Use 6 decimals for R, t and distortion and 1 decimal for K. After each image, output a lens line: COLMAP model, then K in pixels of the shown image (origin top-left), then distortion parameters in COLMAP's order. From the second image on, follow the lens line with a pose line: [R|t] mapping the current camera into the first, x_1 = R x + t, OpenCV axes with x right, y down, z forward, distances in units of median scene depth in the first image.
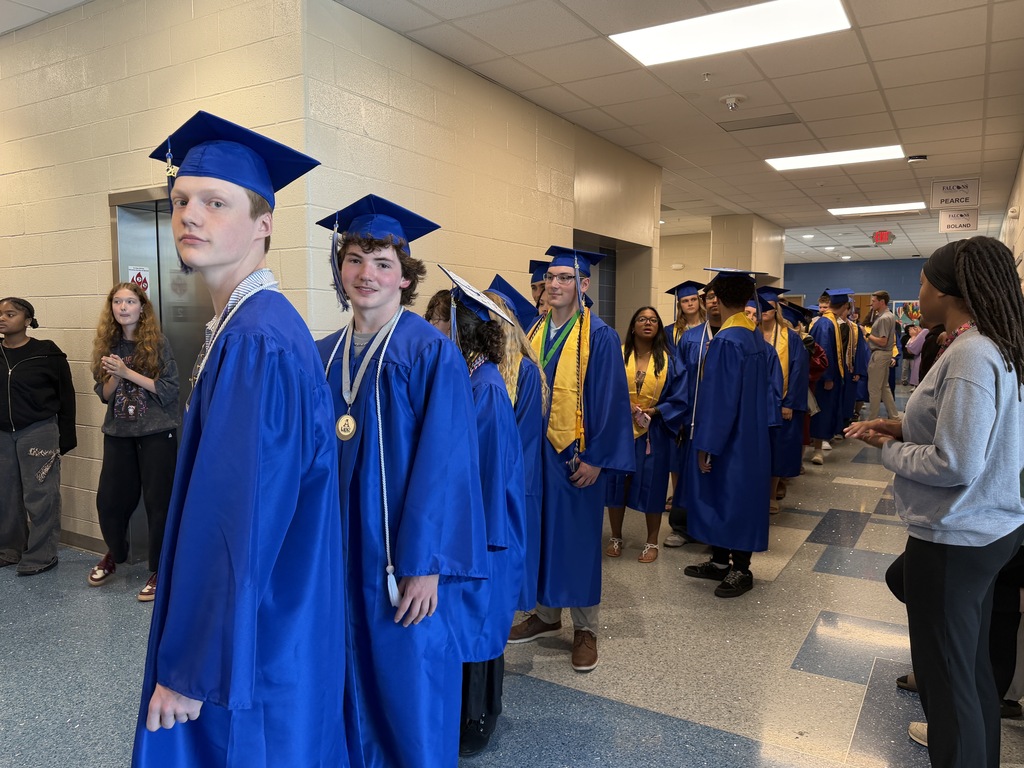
lens RADIAL K [[756.8, 0, 517.2], [0, 756.8, 385.5], [0, 0, 1]] dist [0.032645, -0.038688]
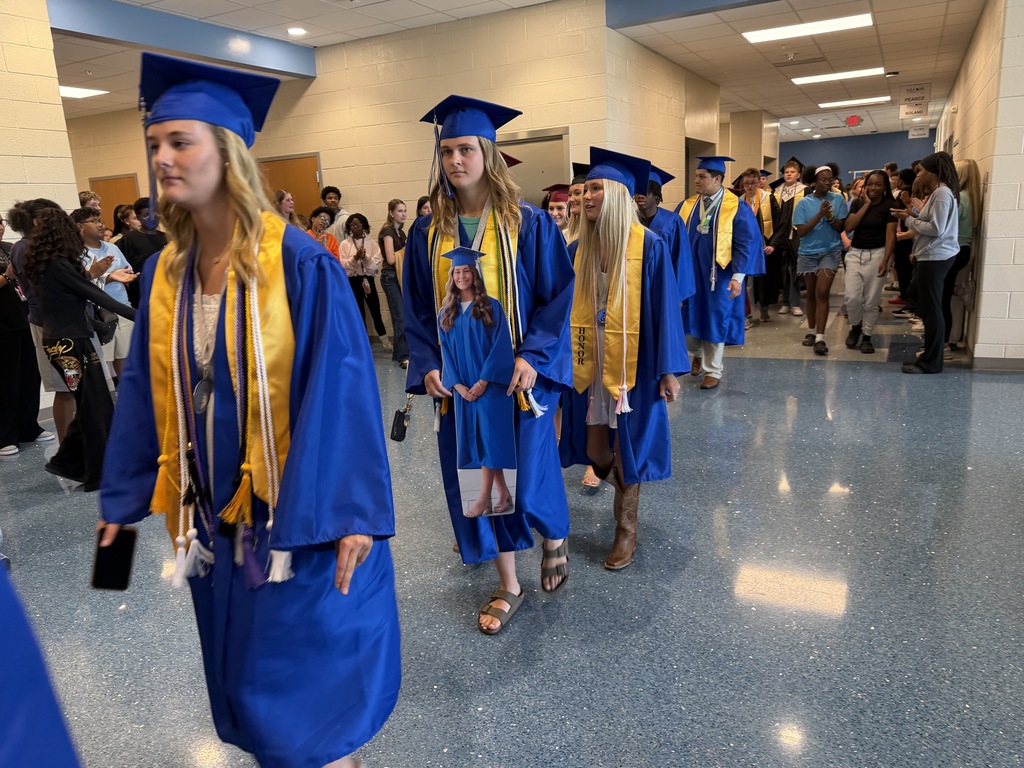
lens RADIAL K [[756.8, 0, 512.2], [0, 756.8, 382.3], [0, 0, 1]] dist [0.032645, -0.038688]
pose [[0.996392, -0.065553, 0.053908, -0.230125], [0.057378, 0.988308, 0.141262, 0.029931], [-0.062538, -0.137659, 0.988503, -0.348853]]
